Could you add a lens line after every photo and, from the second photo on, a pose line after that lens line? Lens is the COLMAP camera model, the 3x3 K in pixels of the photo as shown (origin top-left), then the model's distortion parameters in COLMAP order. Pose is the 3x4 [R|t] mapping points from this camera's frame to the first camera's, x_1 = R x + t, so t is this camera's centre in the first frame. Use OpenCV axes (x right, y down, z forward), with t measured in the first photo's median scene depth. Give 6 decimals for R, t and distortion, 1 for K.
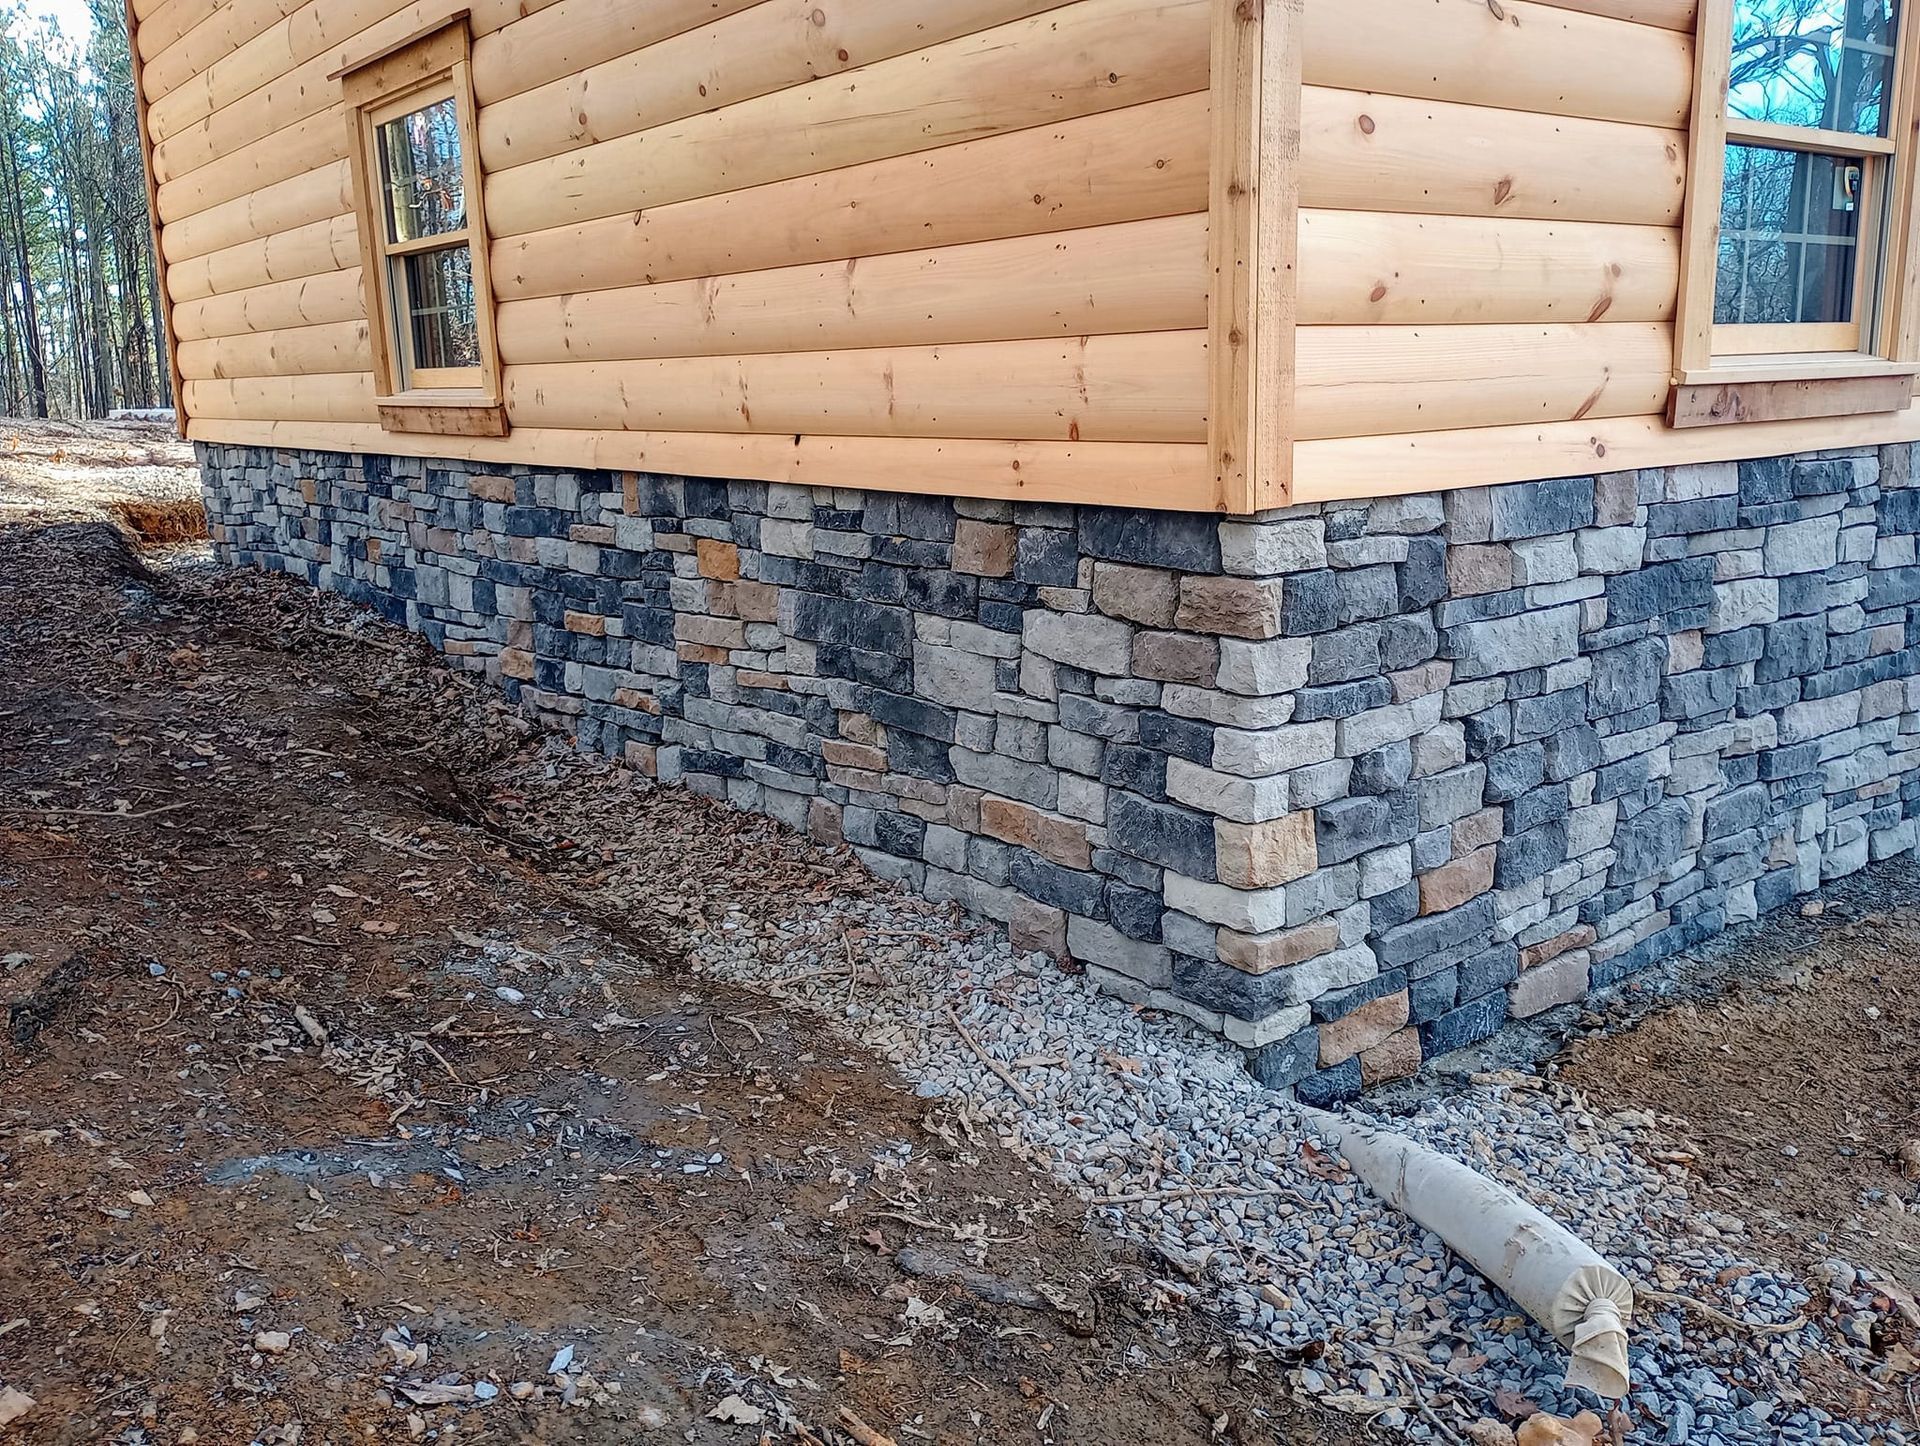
lens RADIAL K [[1592.1, 0, 959.8], [0, 1592.1, 718.9], [0, 0, 1]] dist [0.042263, -0.026776]
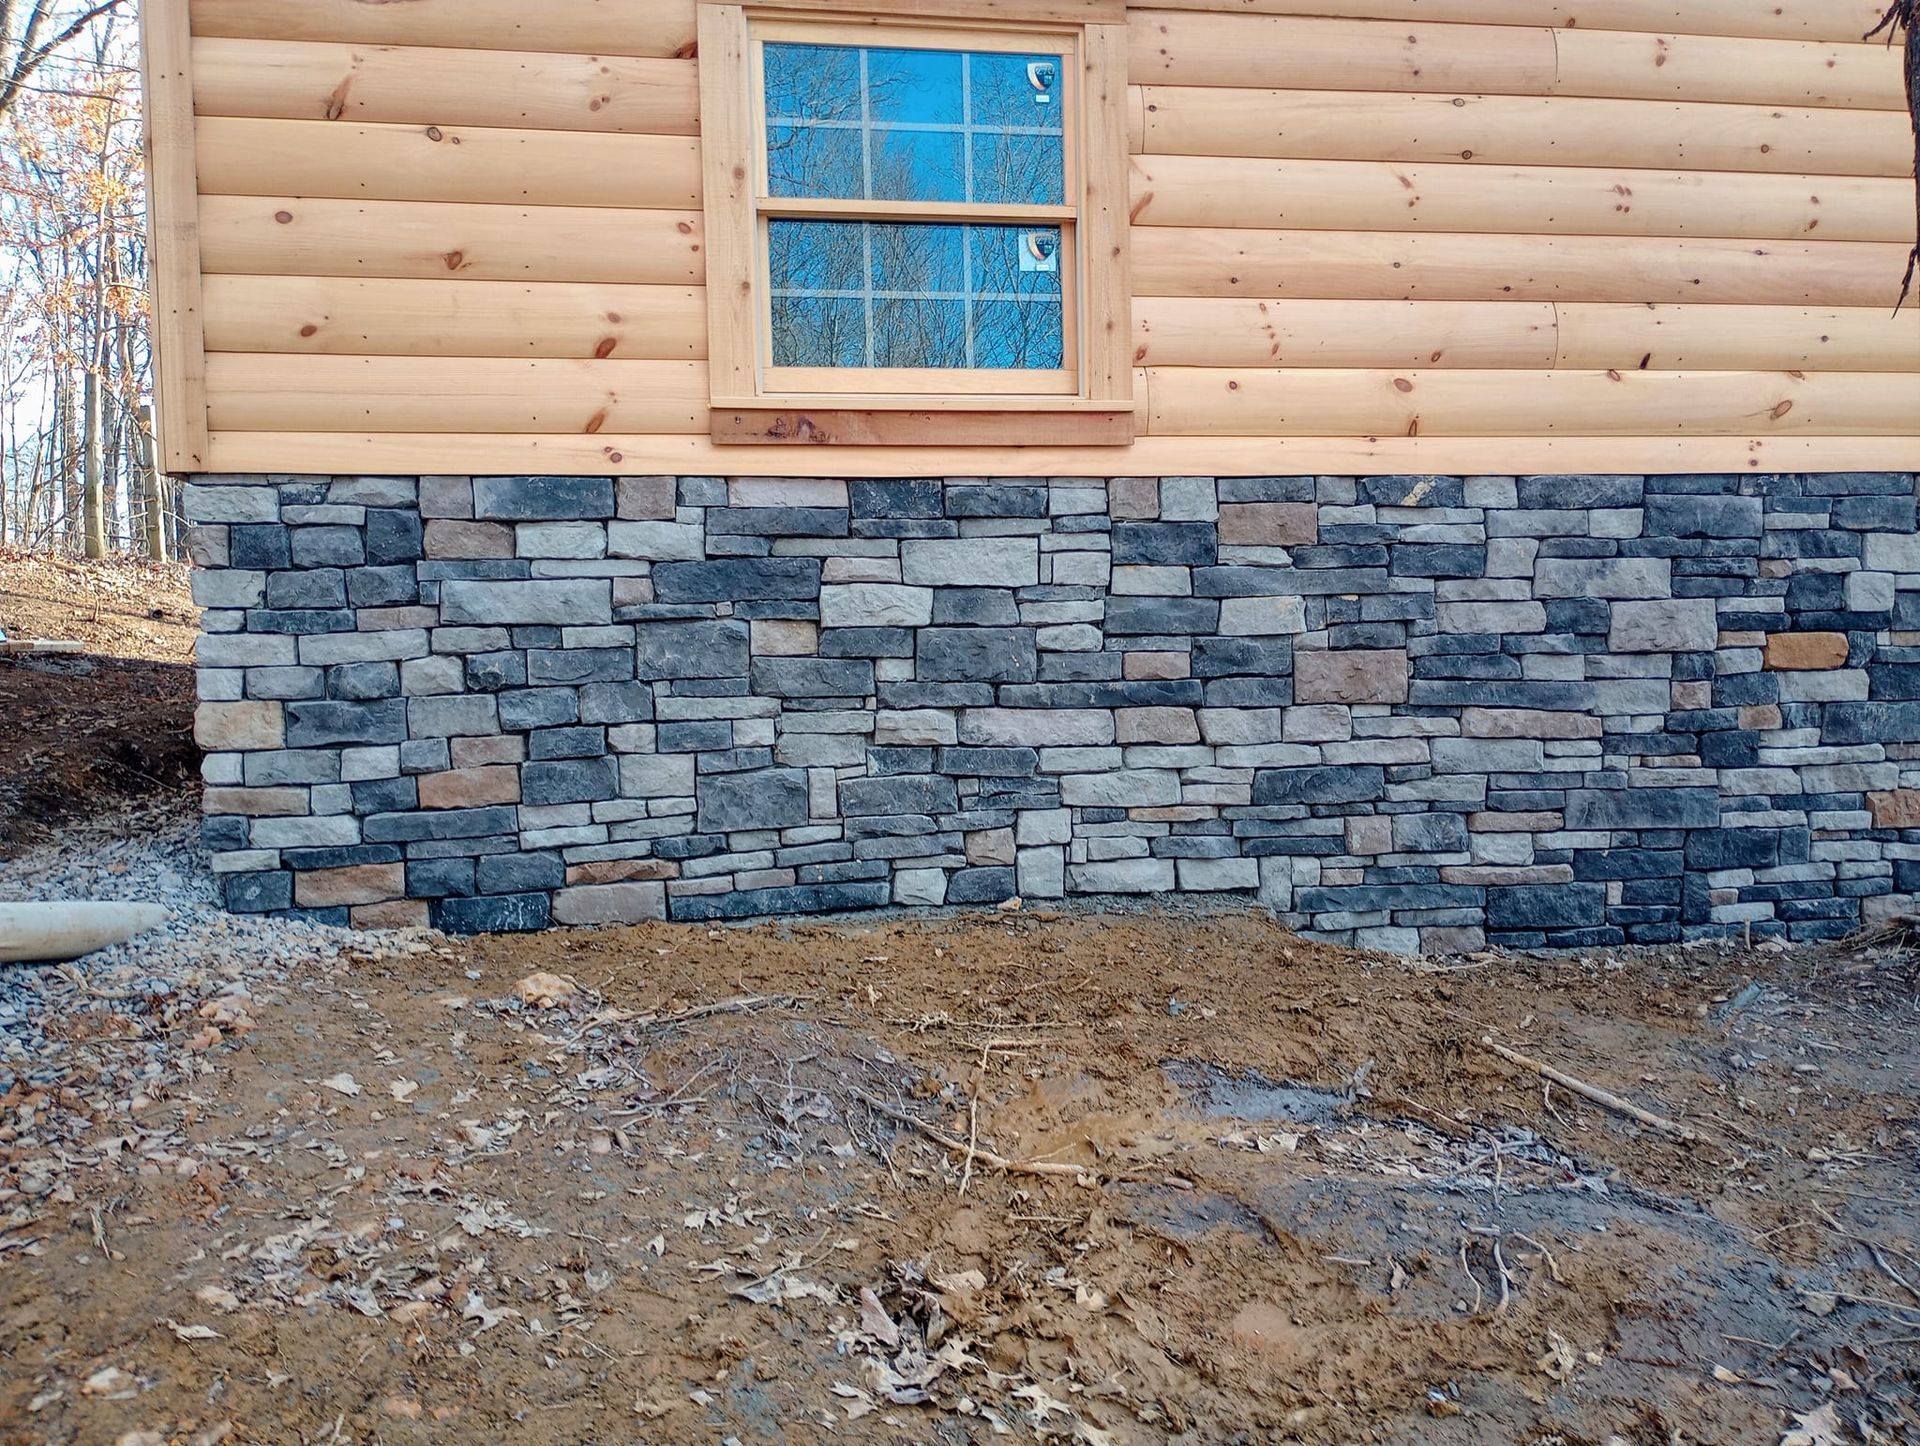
lens RADIAL K [[1592.1, 0, 959.6], [0, 1592.1, 715.8], [0, 0, 1]] dist [0.042263, -0.026776]
pose [[0.887294, 0.027447, -0.460387, 1.230676], [-0.099502, 0.986111, -0.132979, 0.173165], [0.450343, 0.163801, 0.877702, 0.058053]]
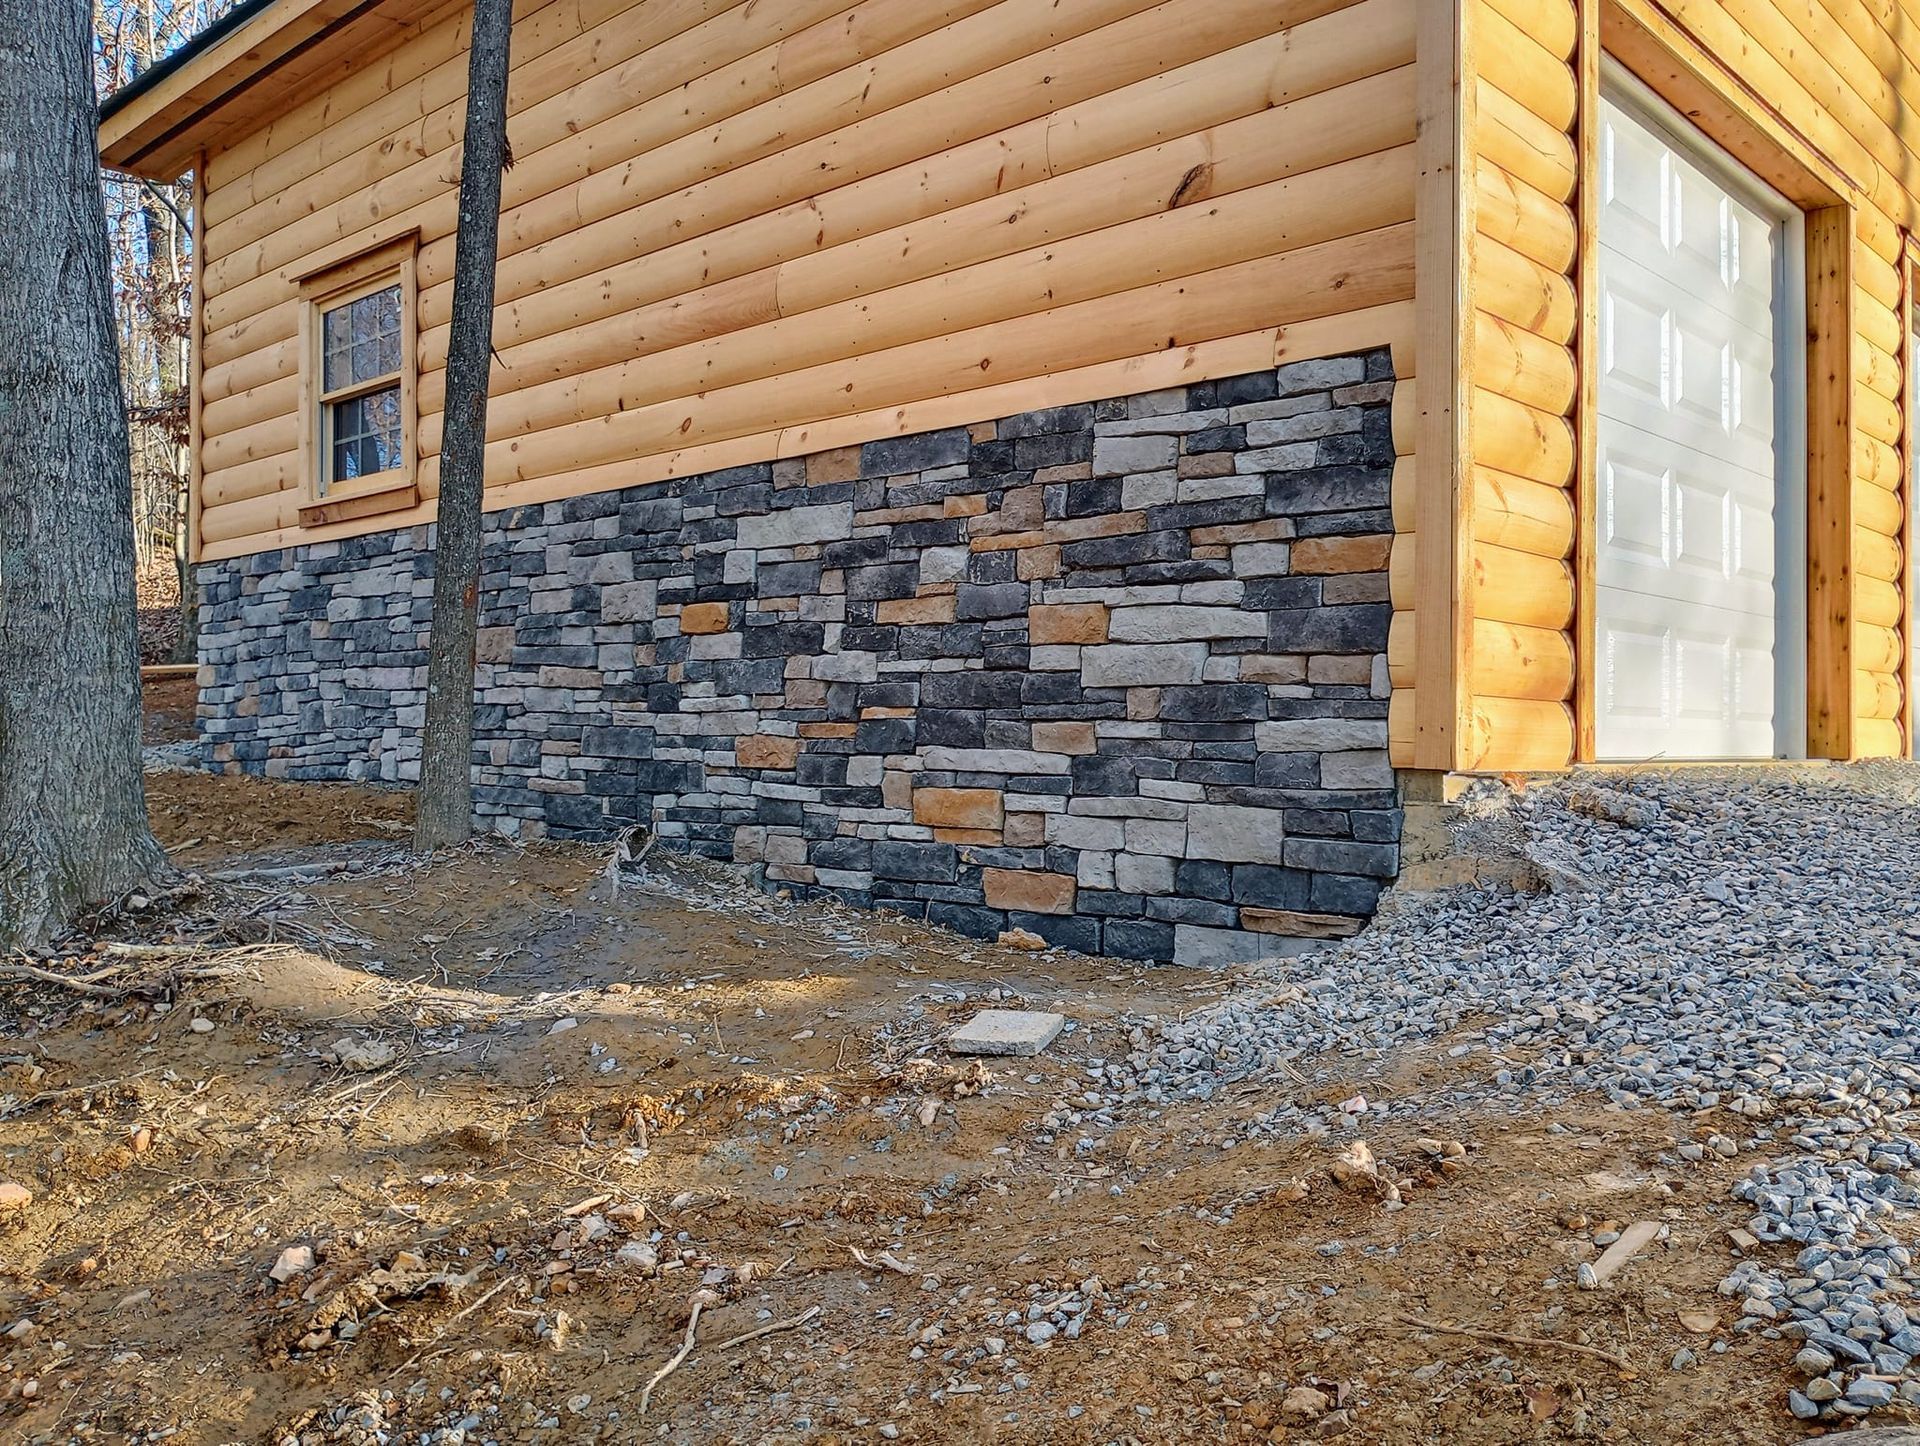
lens RADIAL K [[1592.1, 0, 960.0], [0, 1592.1, 734.2], [0, 0, 1]] dist [0.042263, -0.026776]
pose [[0.160324, 0.017058, -0.986917, 3.029151], [-0.219344, 0.975467, -0.018772, -0.058769], [0.962385, 0.219484, 0.160133, 1.691008]]
